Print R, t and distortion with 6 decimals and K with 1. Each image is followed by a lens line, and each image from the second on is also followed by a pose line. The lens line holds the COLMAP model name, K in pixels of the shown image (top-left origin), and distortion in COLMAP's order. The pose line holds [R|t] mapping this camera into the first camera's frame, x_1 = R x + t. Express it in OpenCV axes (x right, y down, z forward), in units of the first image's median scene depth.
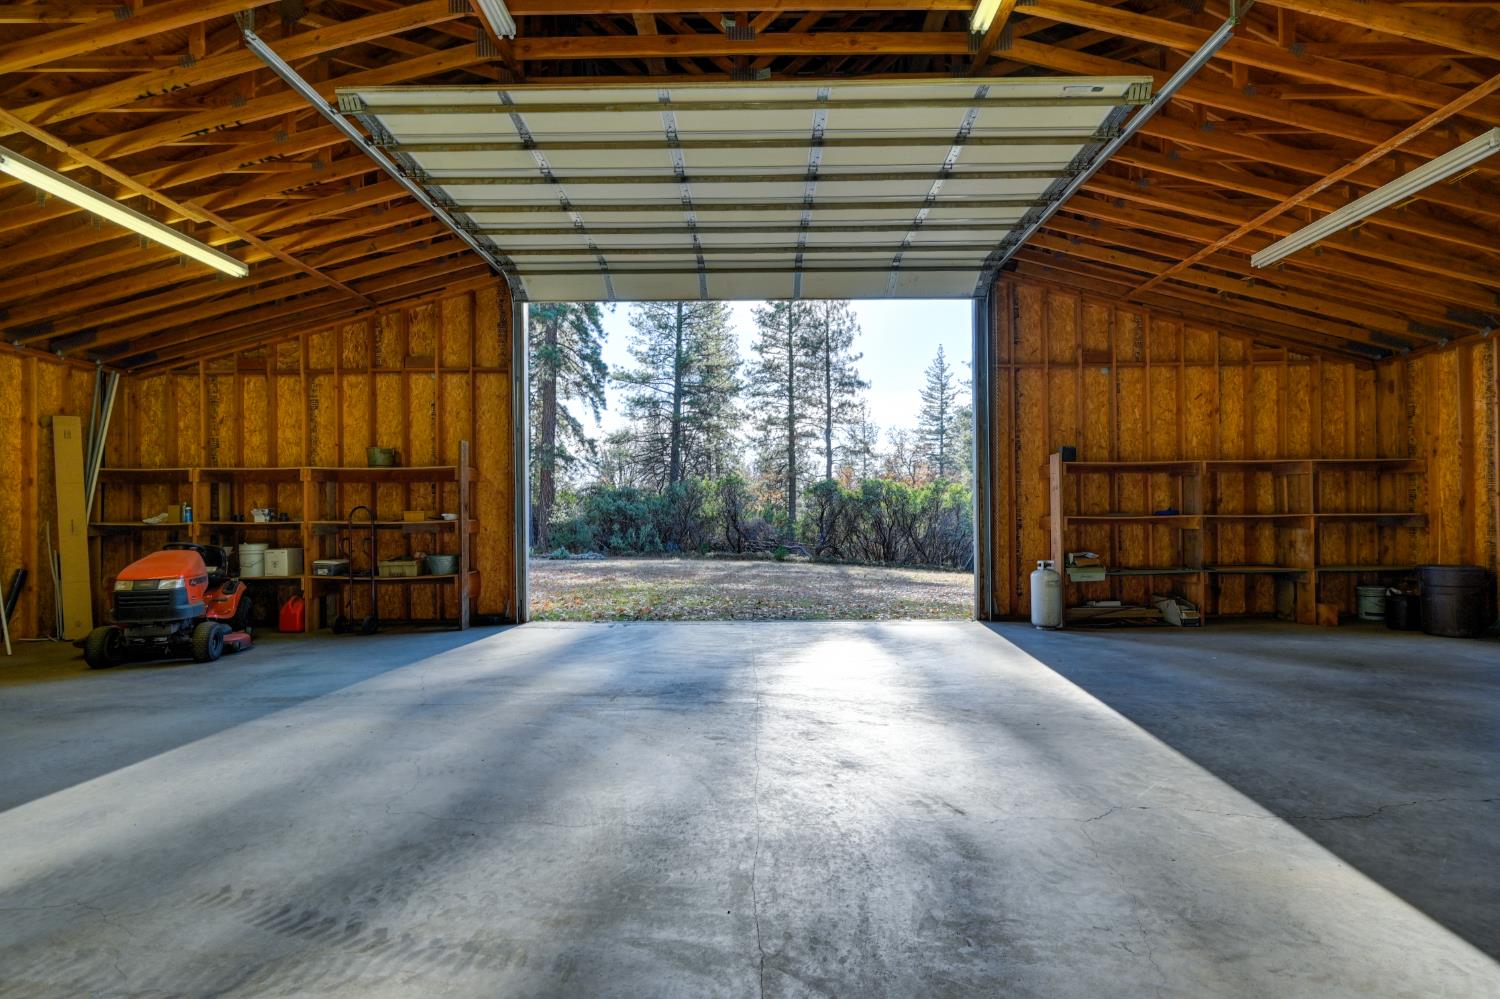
lens RADIAL K [[742.5, 0, 743.8], [0, 742.5, 503.7], [0, 0, 1]] dist [-0.017003, 0.000117]
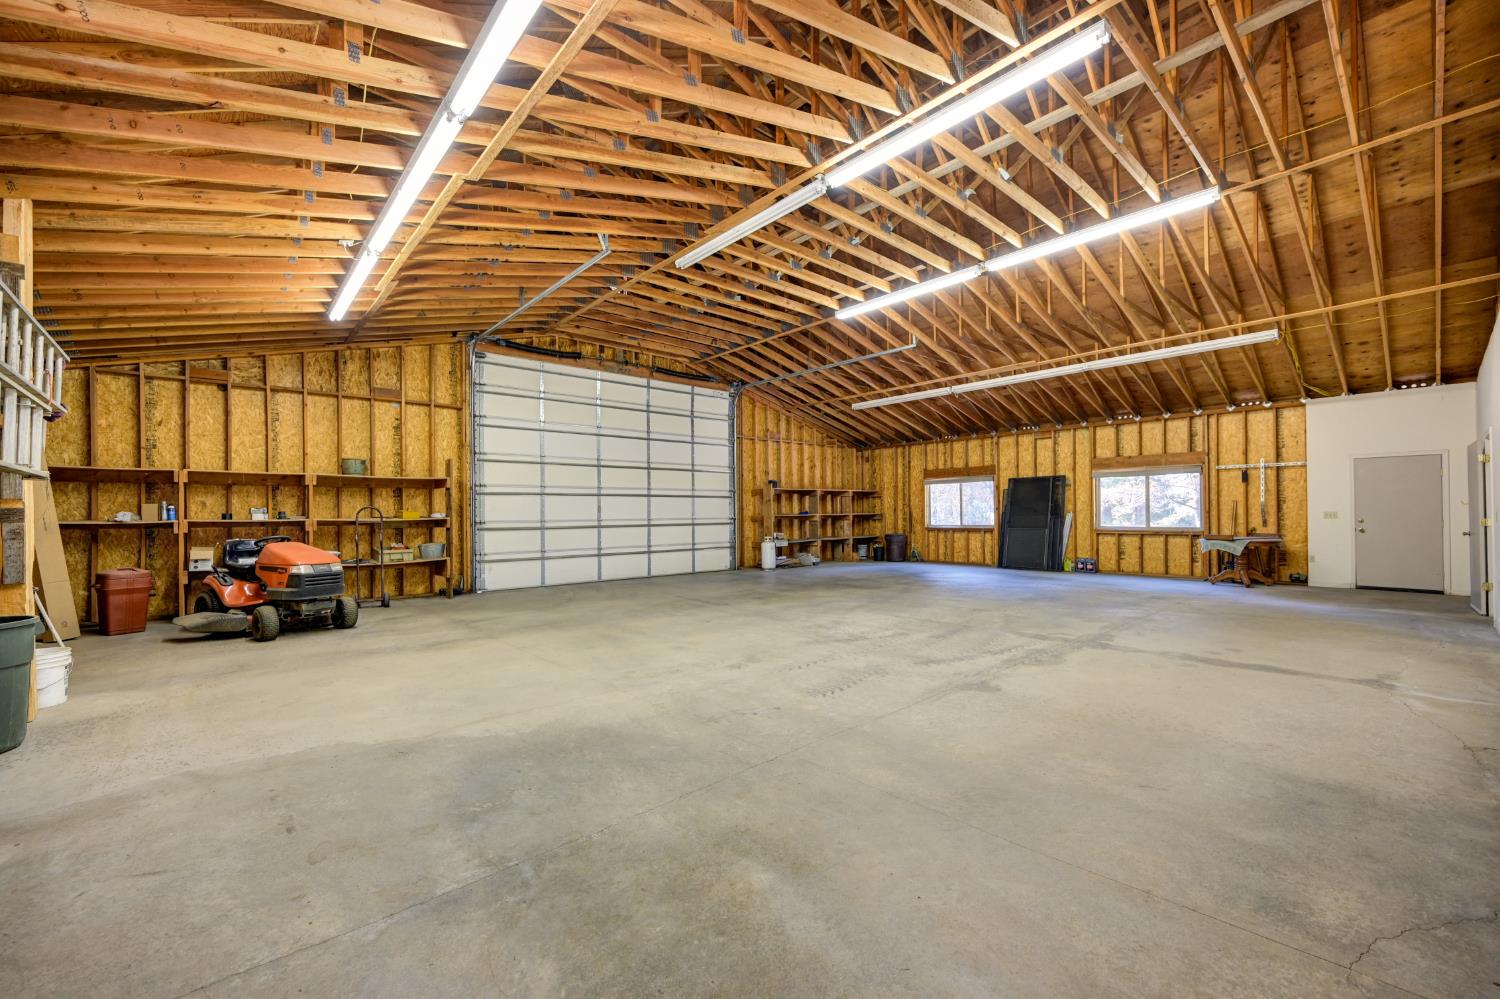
lens RADIAL K [[596.1, 0, 752.4], [0, 596.1, 507.5], [0, 0, 1]] dist [-0.001415, 0.000266]
pose [[0.749744, 0.009457, 0.661660, -0.487847], [-0.002803, 0.999934, -0.011116, 0.010005], [-0.661722, 0.006480, 0.749721, -0.131550]]
